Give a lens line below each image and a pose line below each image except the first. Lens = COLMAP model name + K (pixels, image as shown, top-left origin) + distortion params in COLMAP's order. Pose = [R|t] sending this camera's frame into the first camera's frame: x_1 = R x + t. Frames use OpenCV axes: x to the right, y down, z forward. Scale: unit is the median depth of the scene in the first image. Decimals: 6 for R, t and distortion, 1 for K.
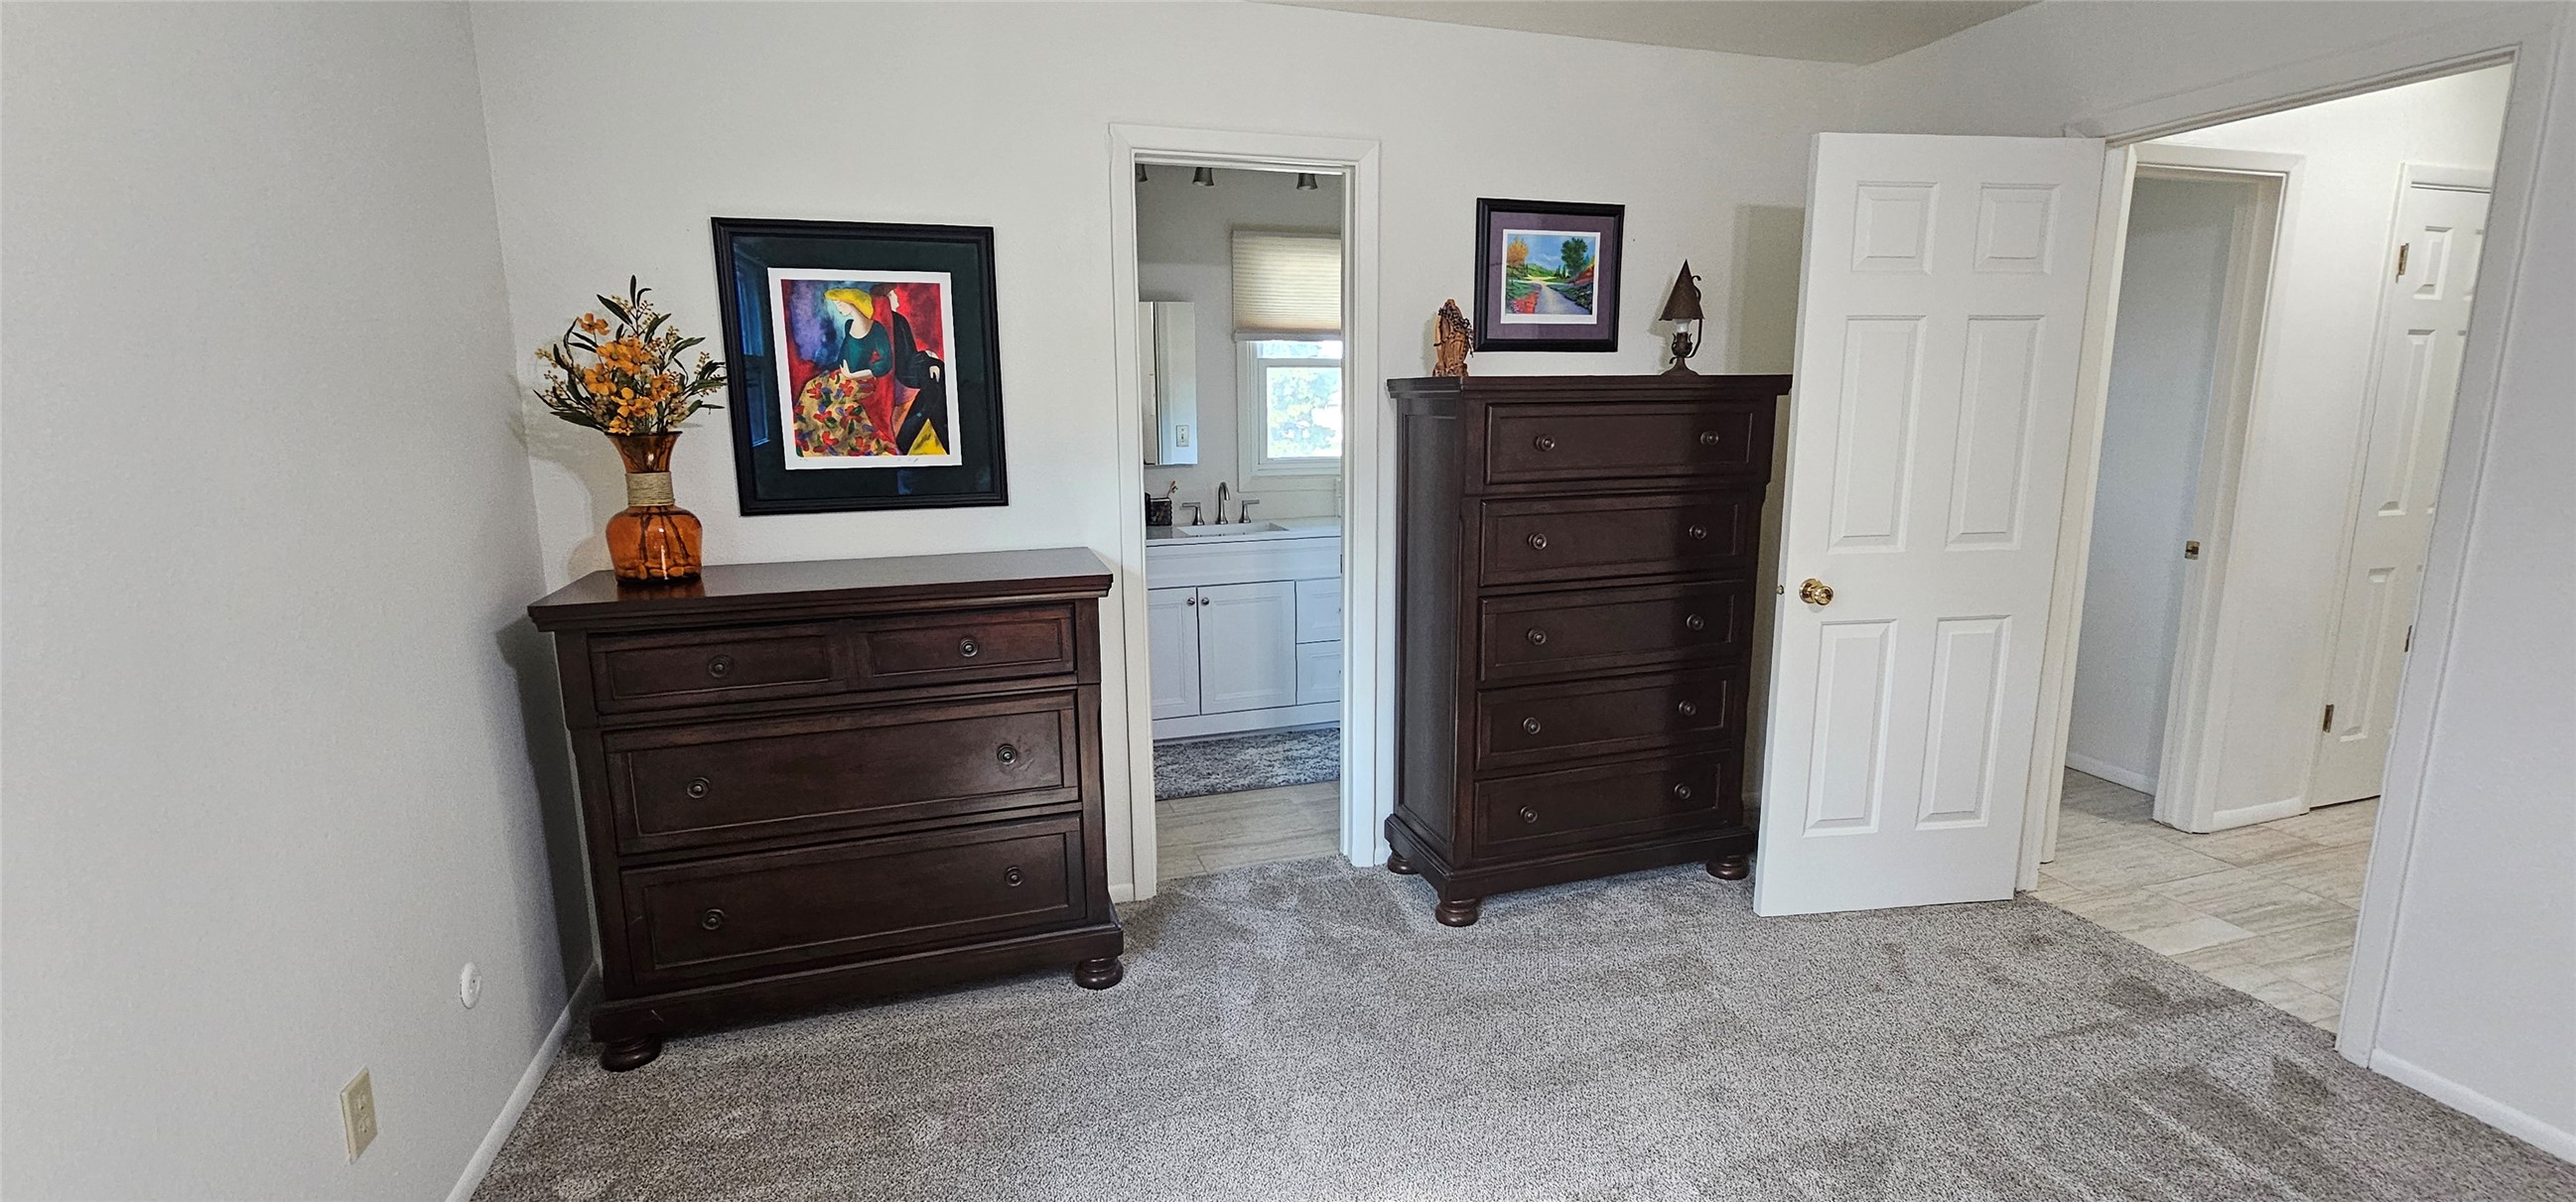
lens RADIAL K [[1067.9, 0, 1289.1], [0, 1067.9, 586.2], [0, 0, 1]] dist [-0.001245, 0.003123]
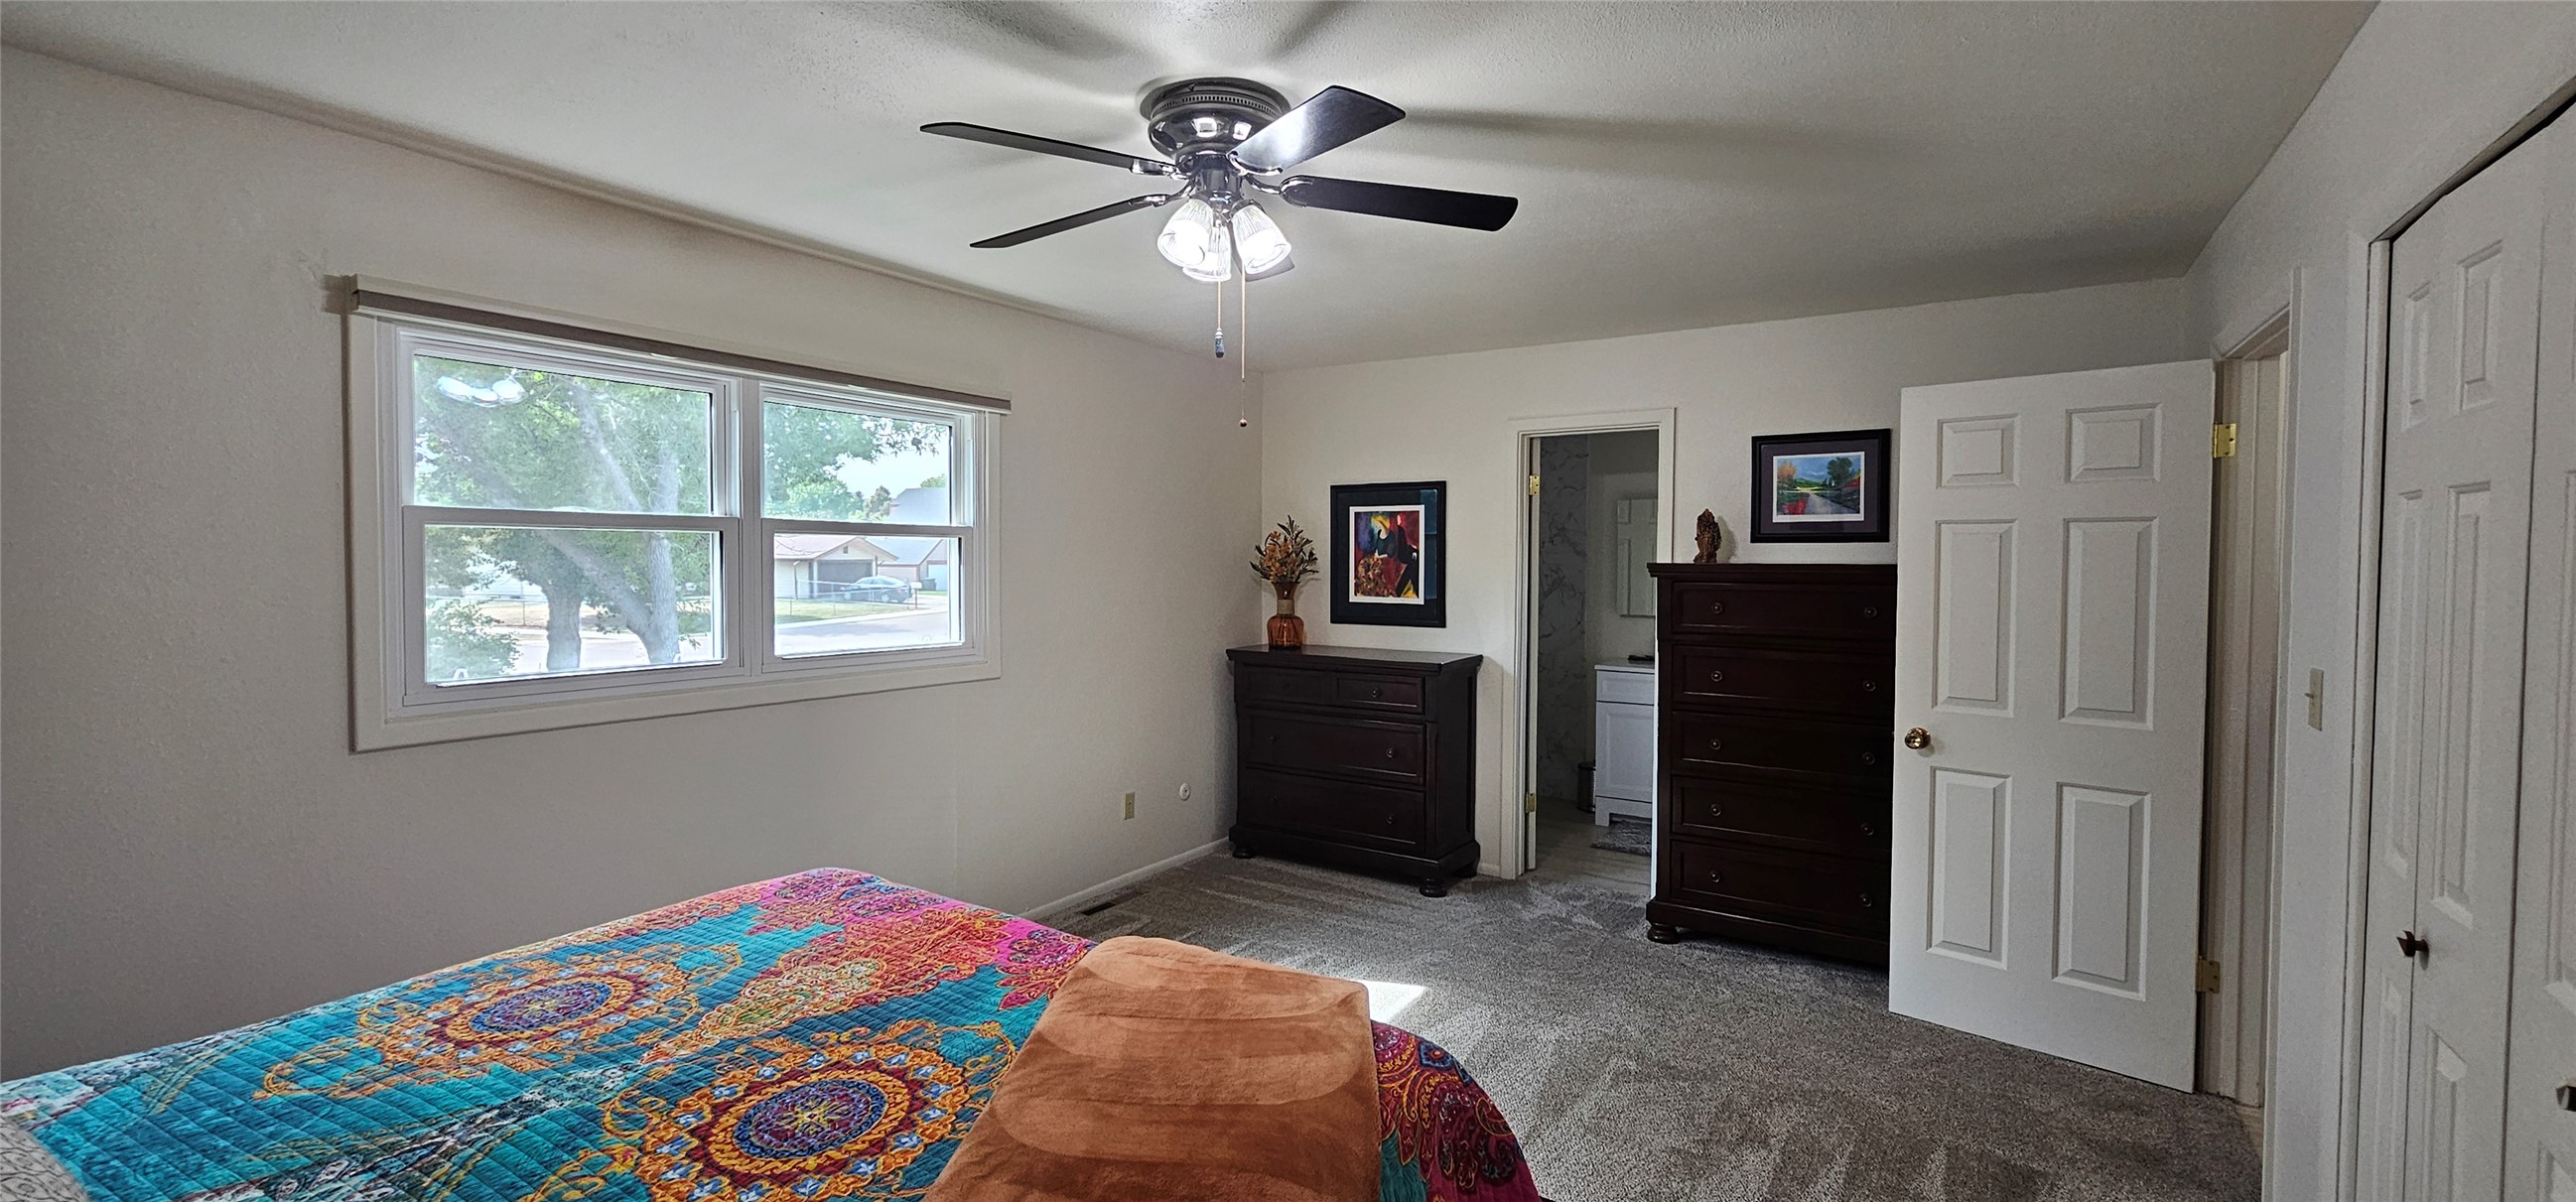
lens RADIAL K [[1067.9, 0, 1289.1], [0, 1067.9, 586.2], [0, 0, 1]] dist [-0.001245, 0.003123]
pose [[0.629845, 0.034265, -0.775965, 1.022904], [-0.144162, 0.986825, -0.073439, 0.027916], [0.763225, 0.158120, 0.626487, -0.369457]]
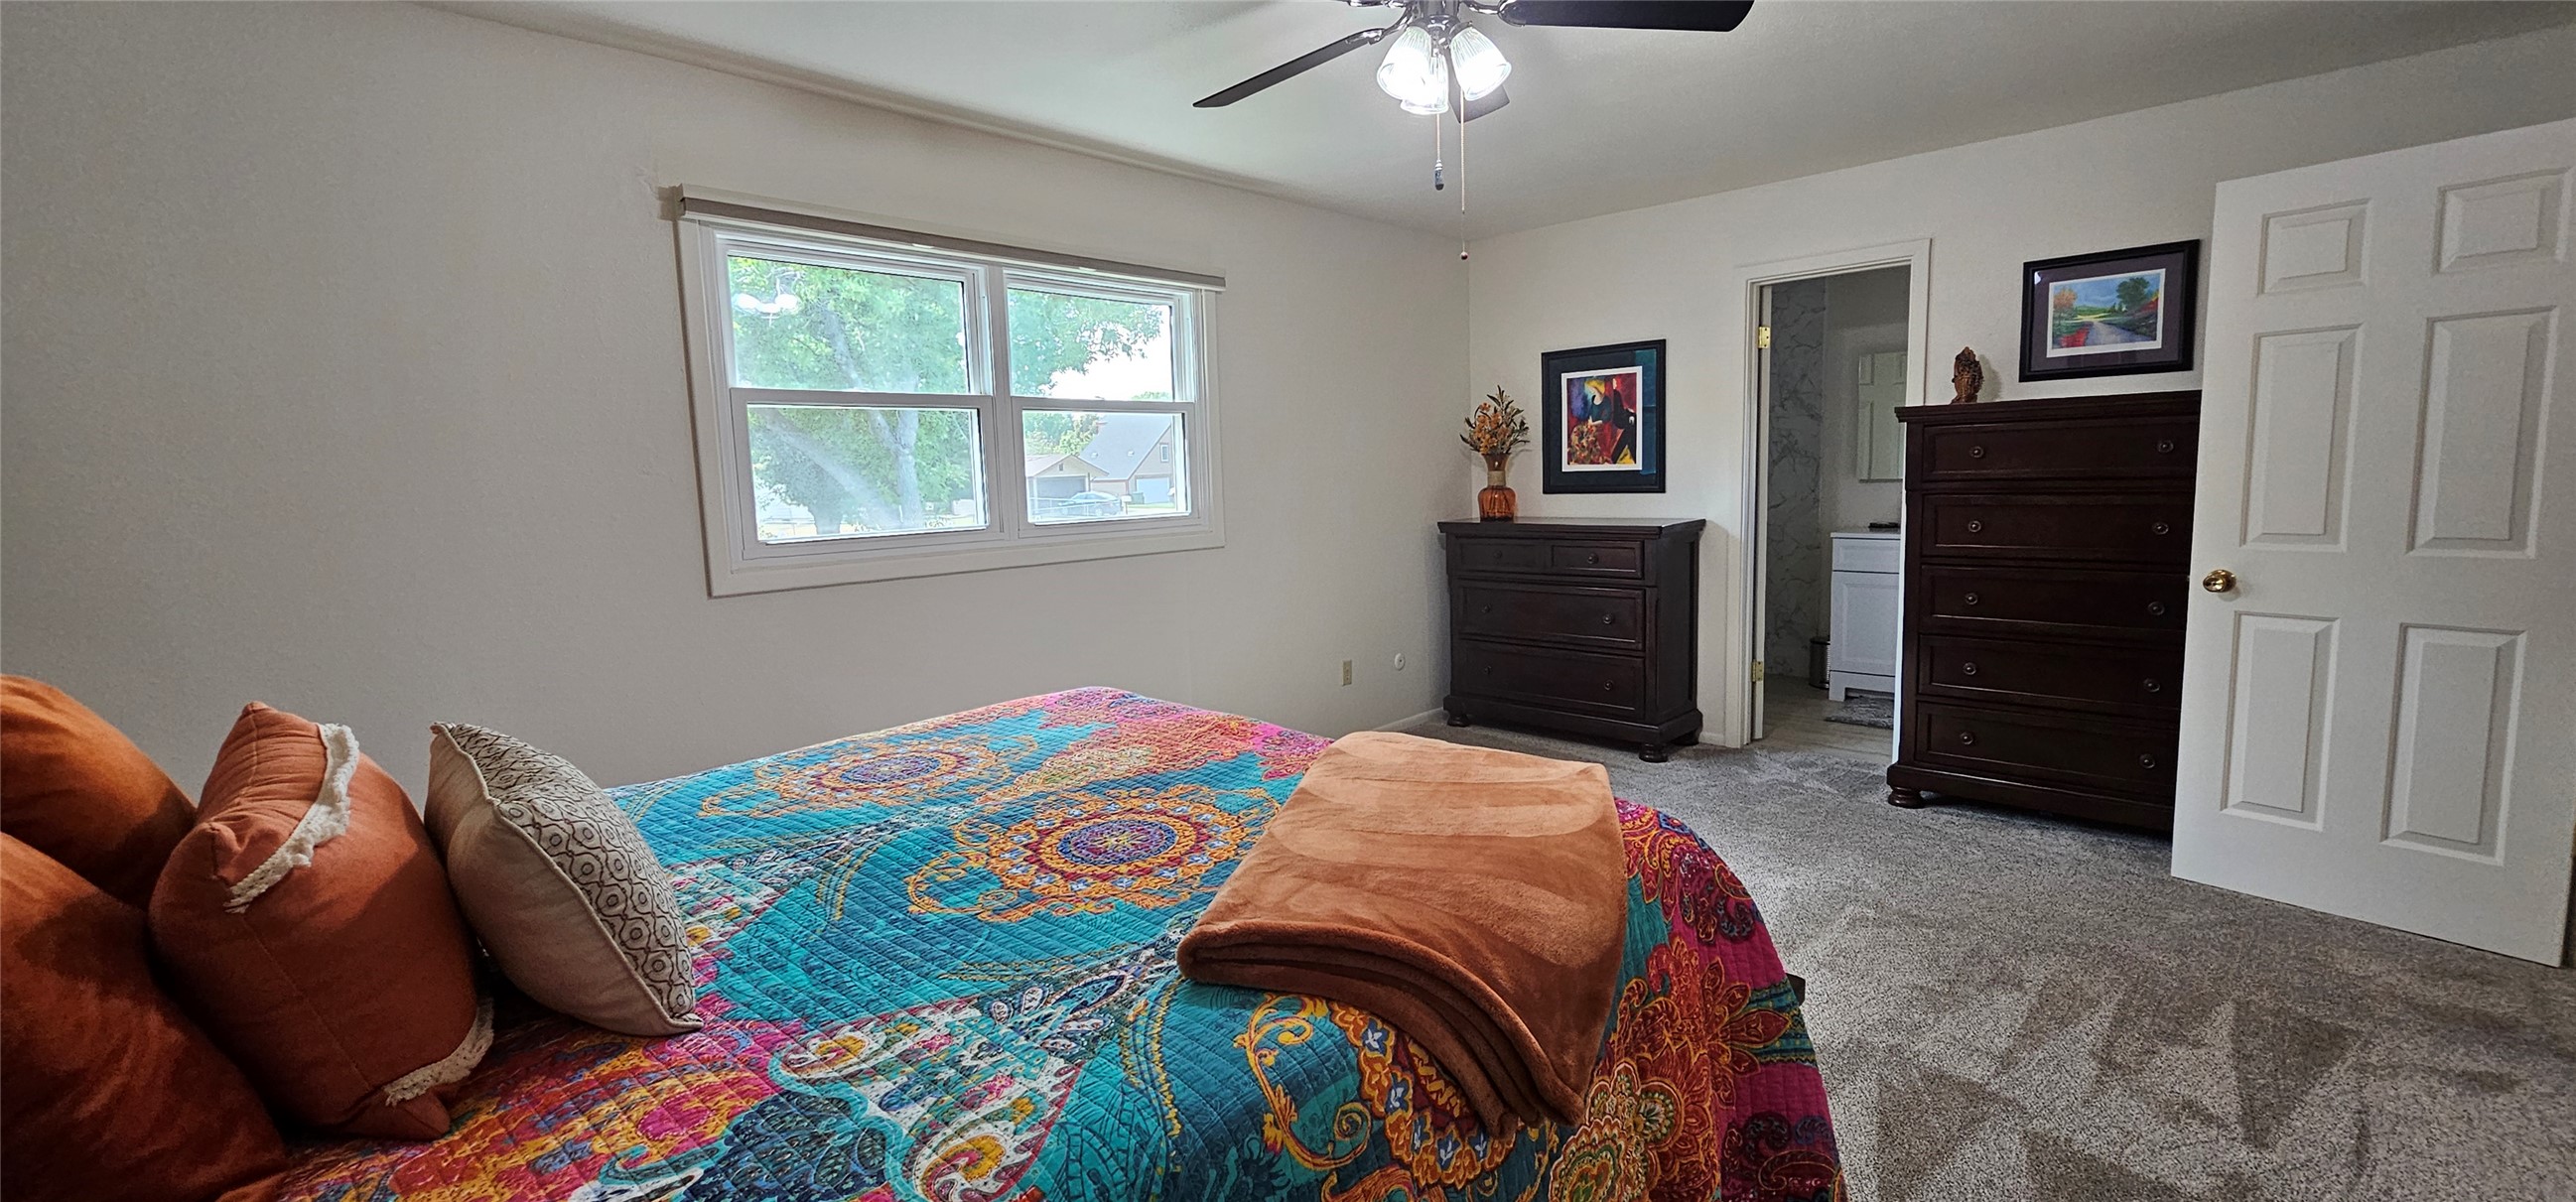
lens RADIAL K [[1068.3, 0, 1282.9], [0, 1068.3, 588.8], [0, 0, 1]] dist [-0.000319, 0.001522]
pose [[0.472578, 0.095057, -0.876148, 1.044576], [-0.124550, 0.991391, 0.040380, 0.092672], [0.872443, 0.090042, 0.480349, -0.400762]]
